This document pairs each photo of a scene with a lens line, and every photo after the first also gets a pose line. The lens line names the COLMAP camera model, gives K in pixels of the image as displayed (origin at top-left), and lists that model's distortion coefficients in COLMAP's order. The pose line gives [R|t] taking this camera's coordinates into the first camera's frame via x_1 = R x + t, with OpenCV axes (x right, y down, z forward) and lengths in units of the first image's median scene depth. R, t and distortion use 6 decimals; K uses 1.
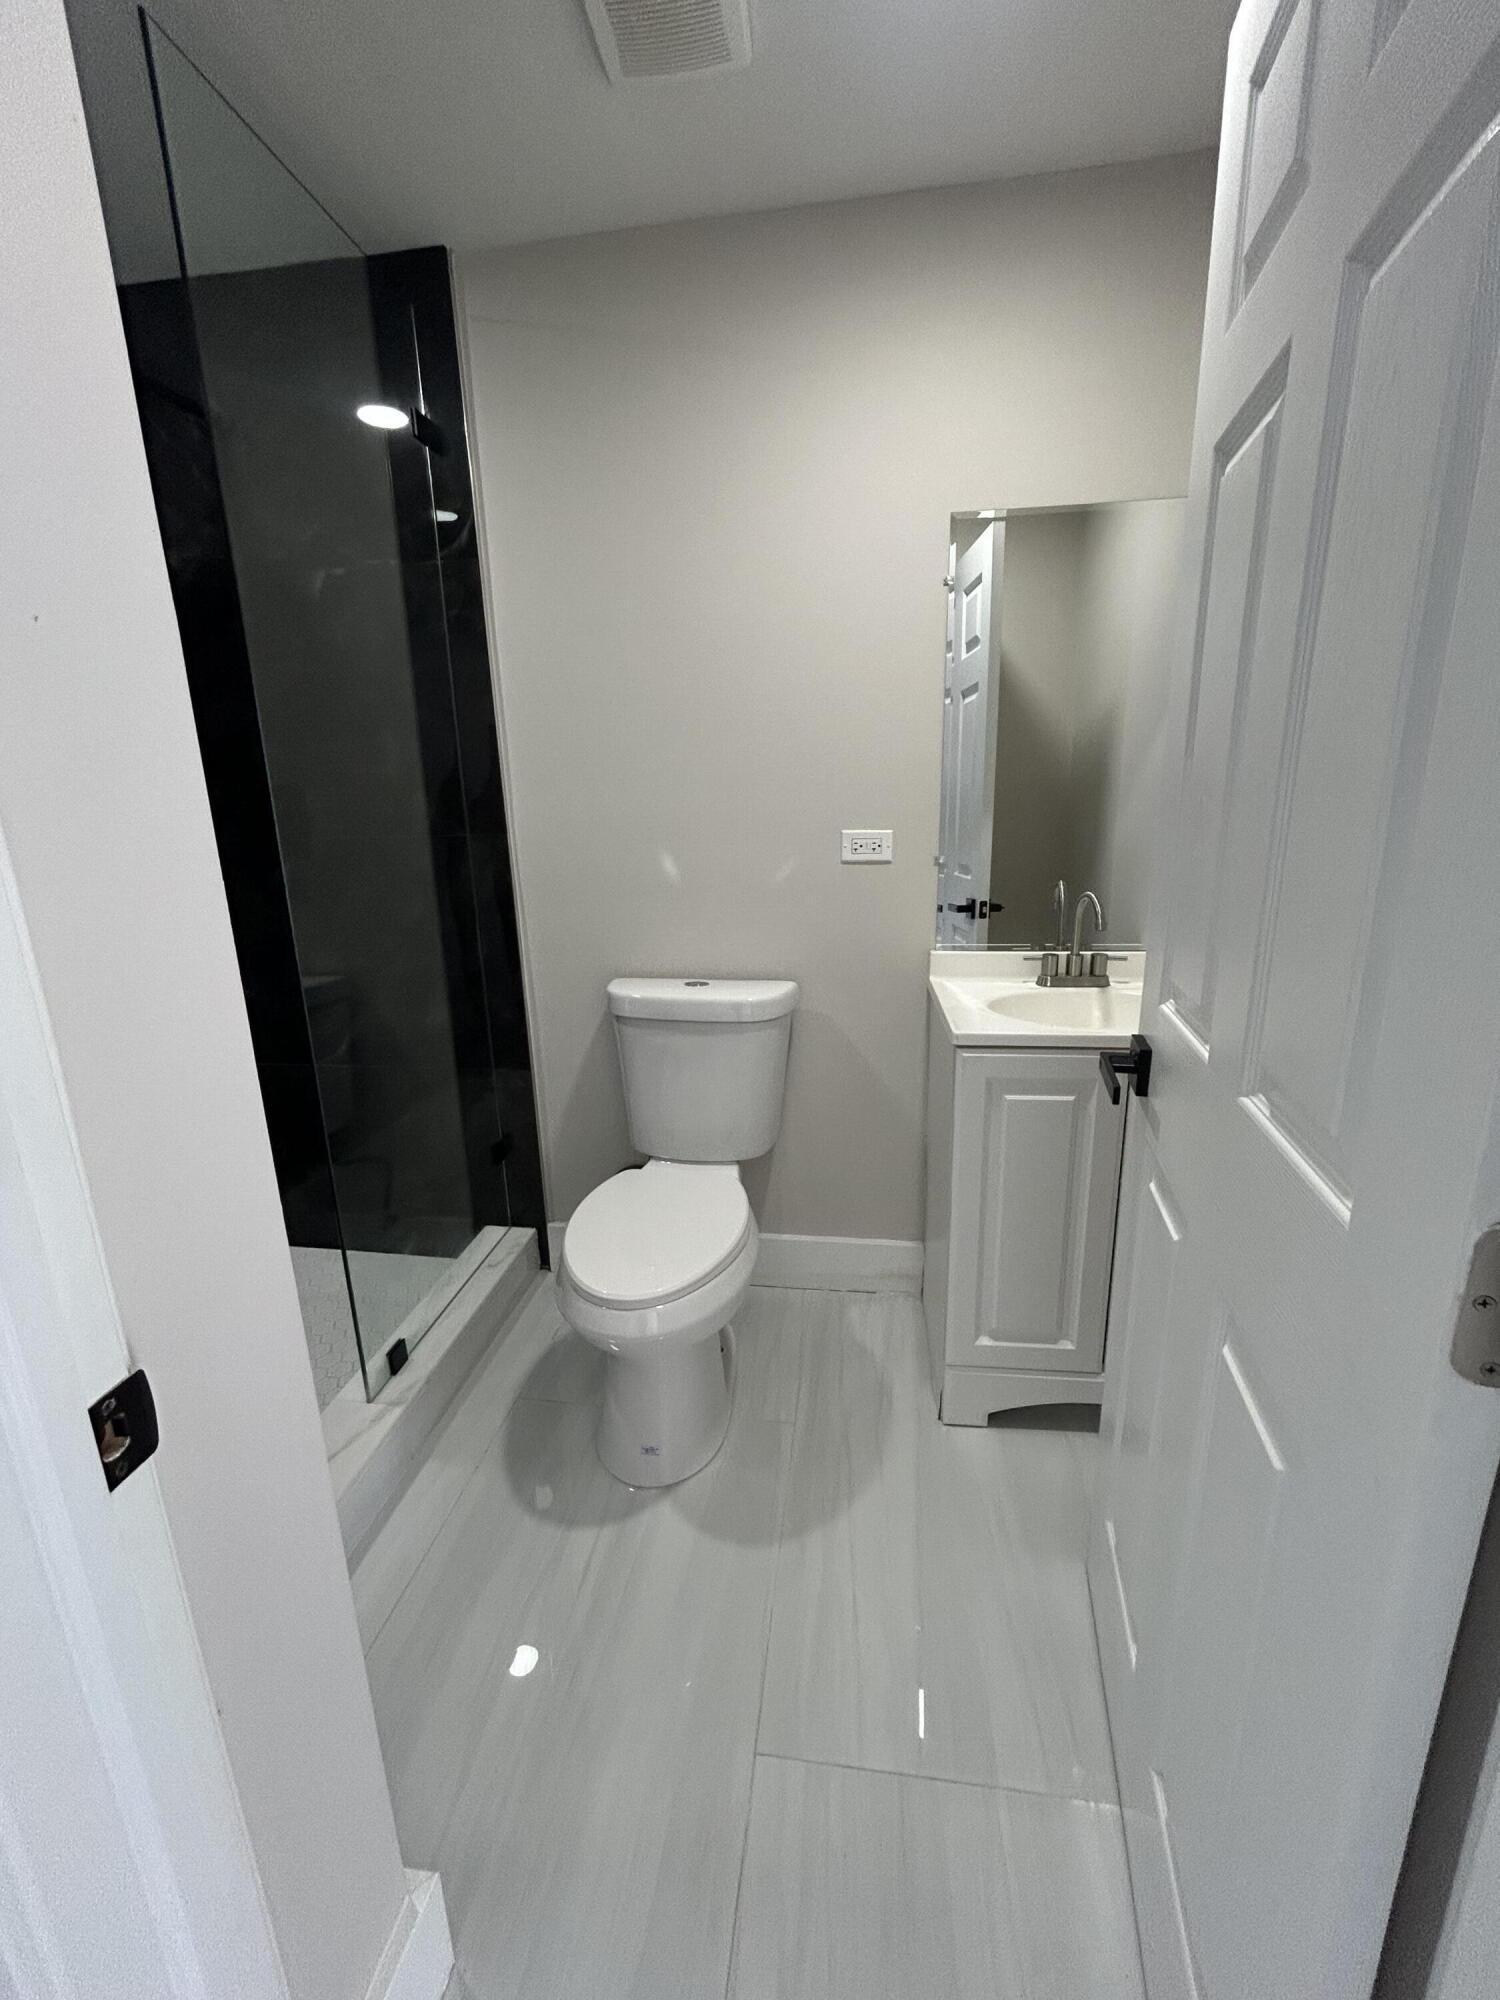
lens RADIAL K [[808.1, 0, 748.0], [0, 808.1, 1005.4], [0, 0, 1]] dist [-0.000493, 0.000334]
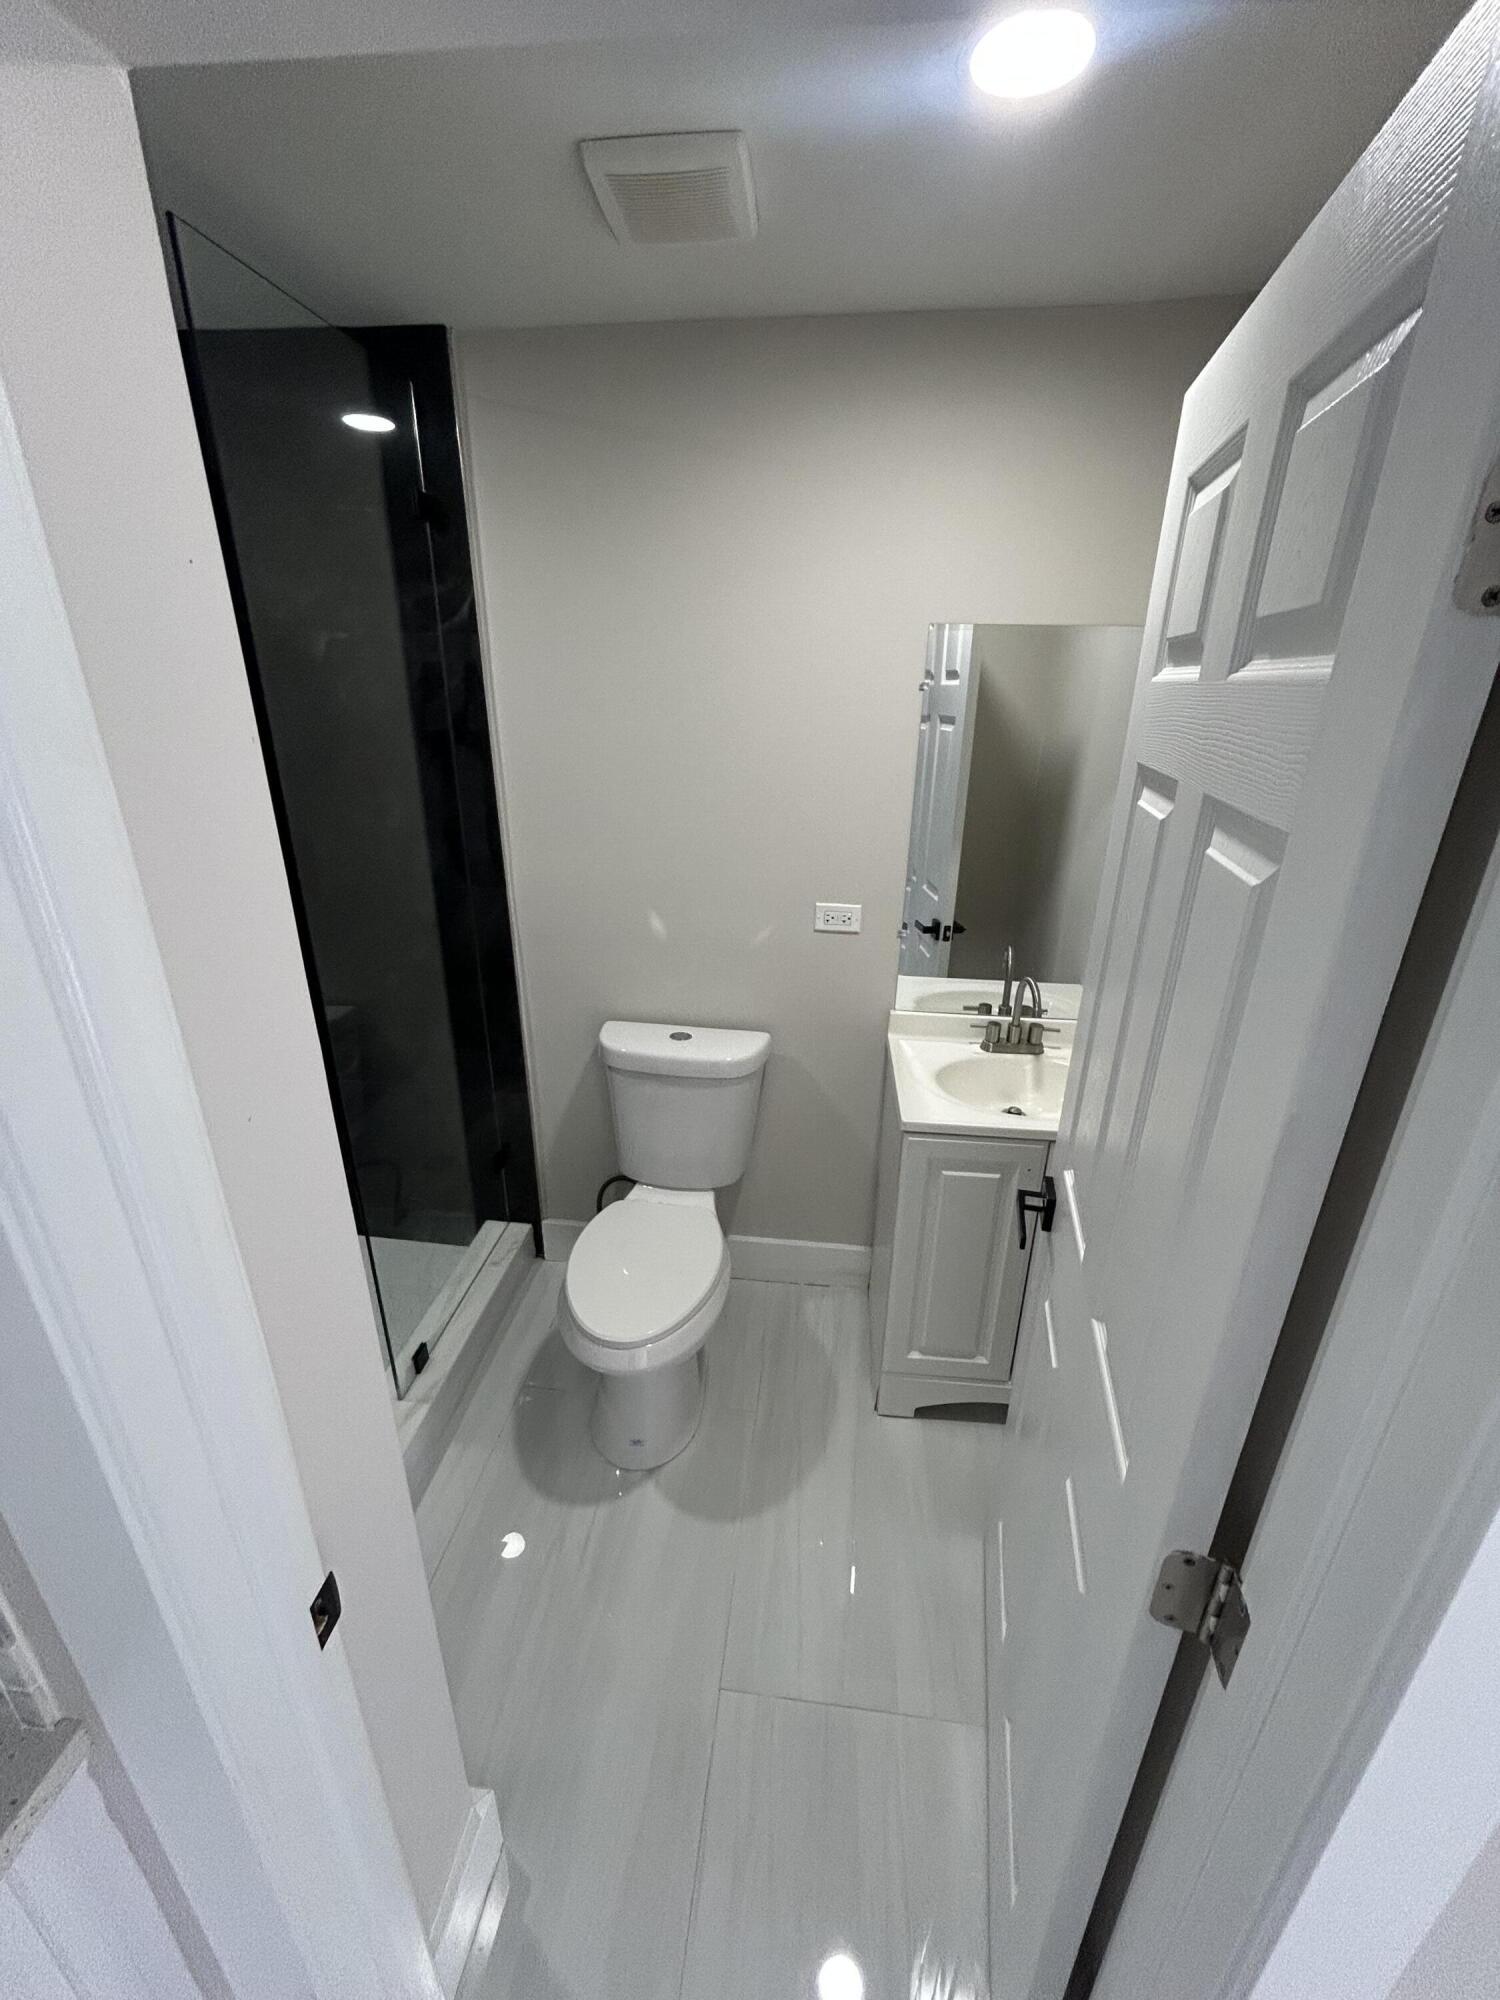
lens RADIAL K [[808.1, 0, 748.0], [0, 808.1, 1005.4], [0, 0, 1]] dist [-0.000493, 0.000334]
pose [[0.998922, 0.025652, 0.038678, -0.015372], [-0.030506, 0.990959, 0.130654, -0.226318], [-0.034977, -0.131693, 0.990673, -0.107323]]
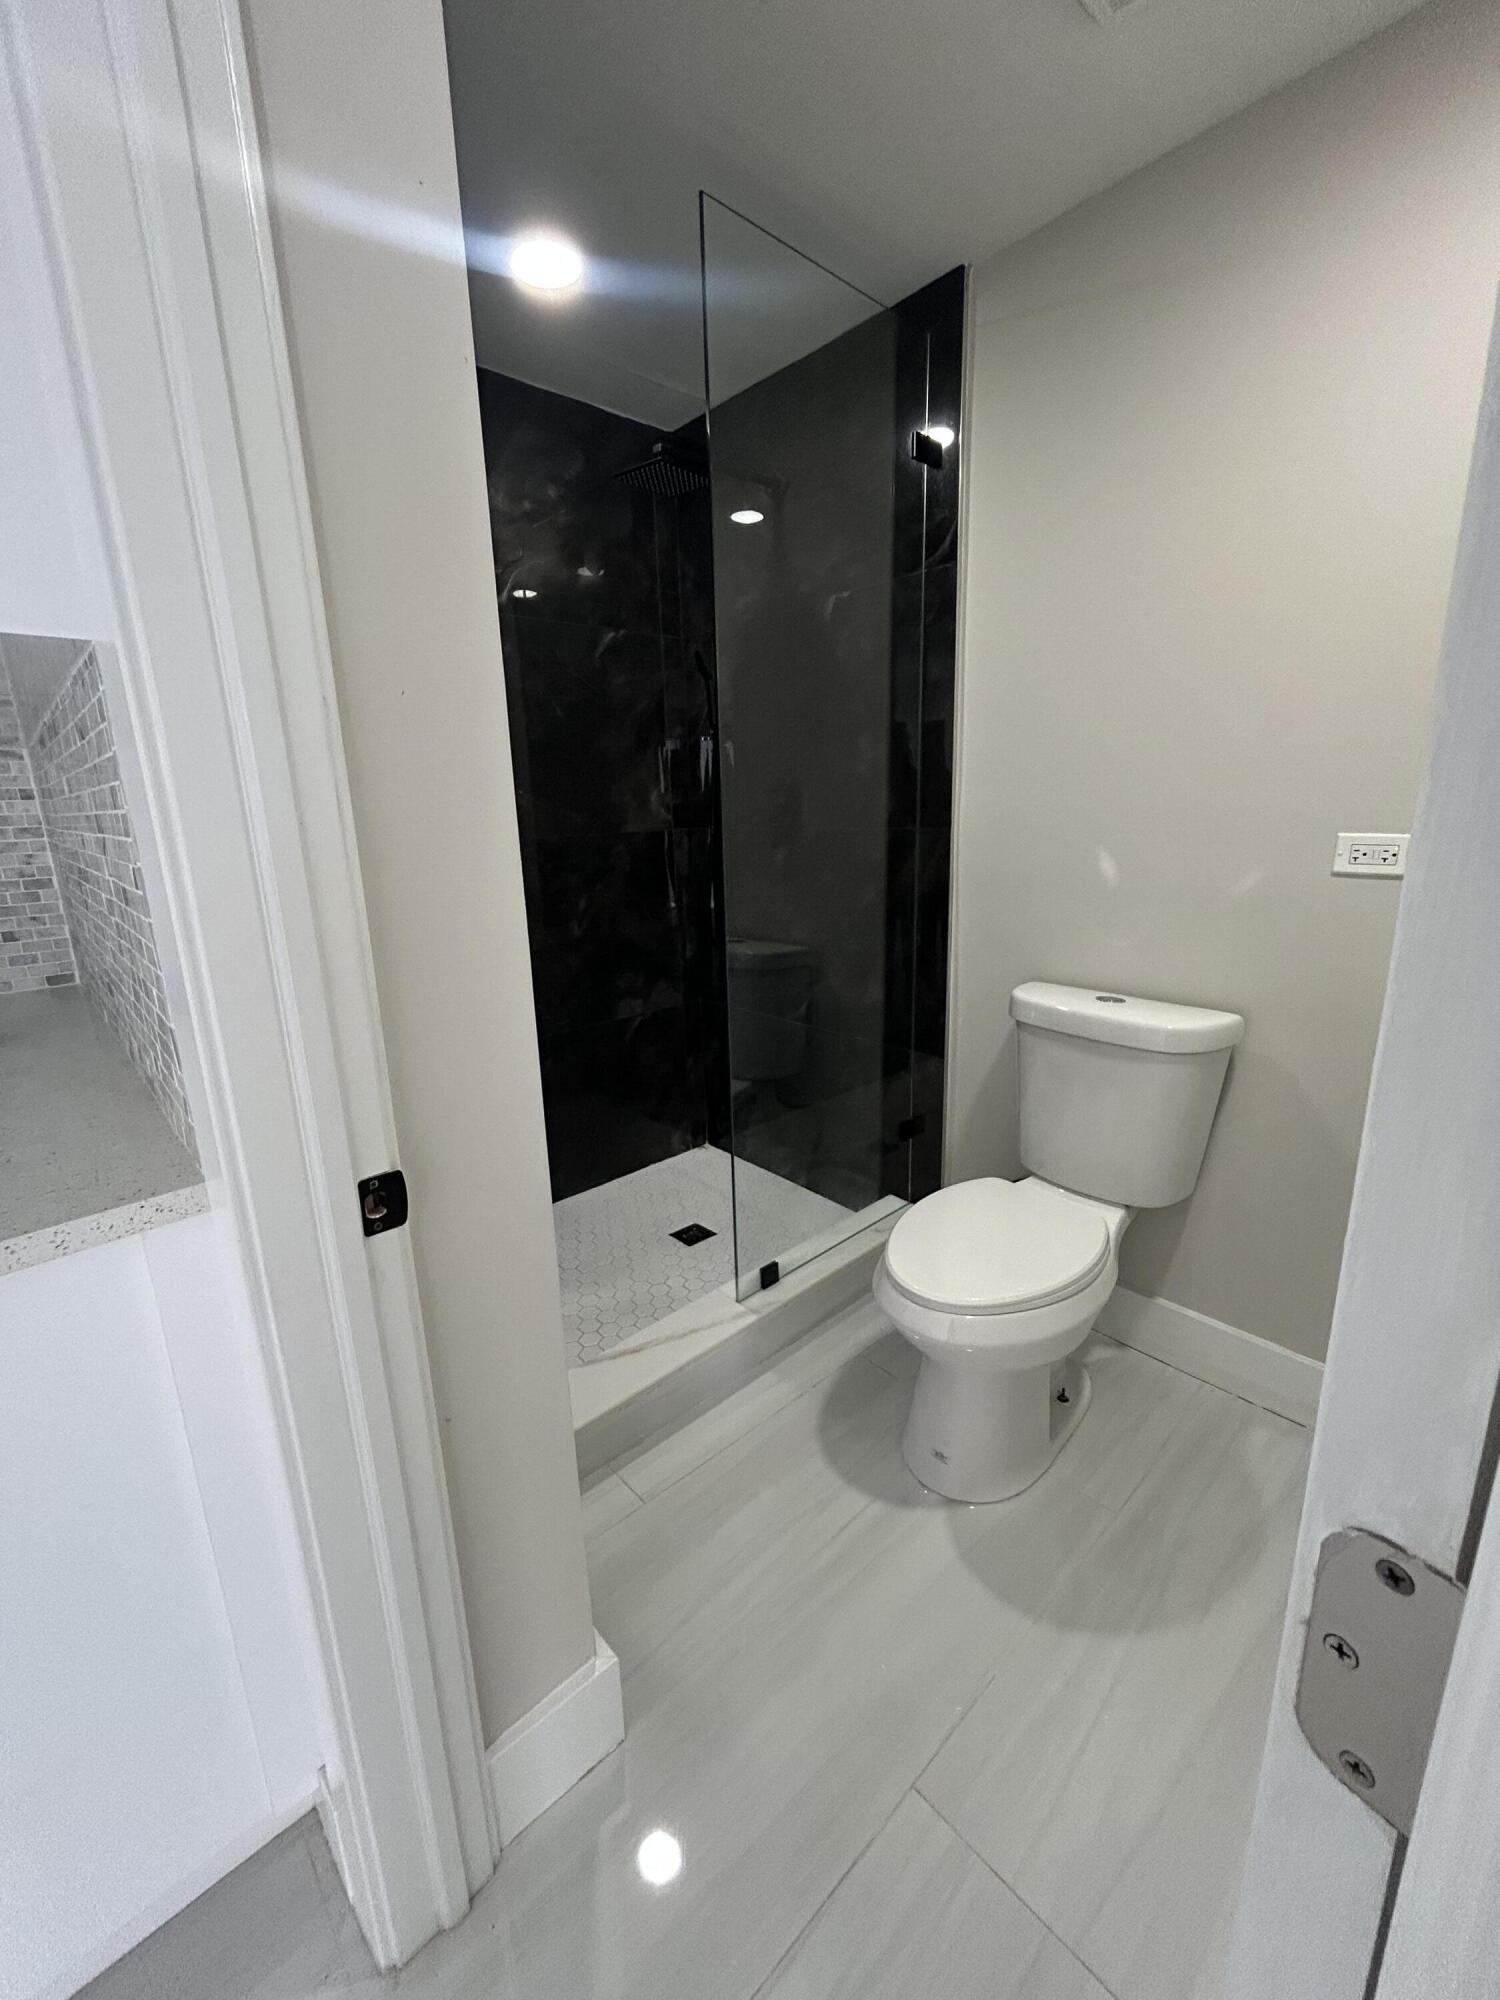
lens RADIAL K [[808.8, 0, 752.0], [0, 808.8, 1002.8], [0, 0, 1]] dist [-0.000392, 0.000228]
pose [[0.774024, 0.155946, -0.613651, 0.188247], [-0.150249, 0.986749, 0.061245, -0.018634], [0.615071, 0.044796, 0.787198, 0.047157]]
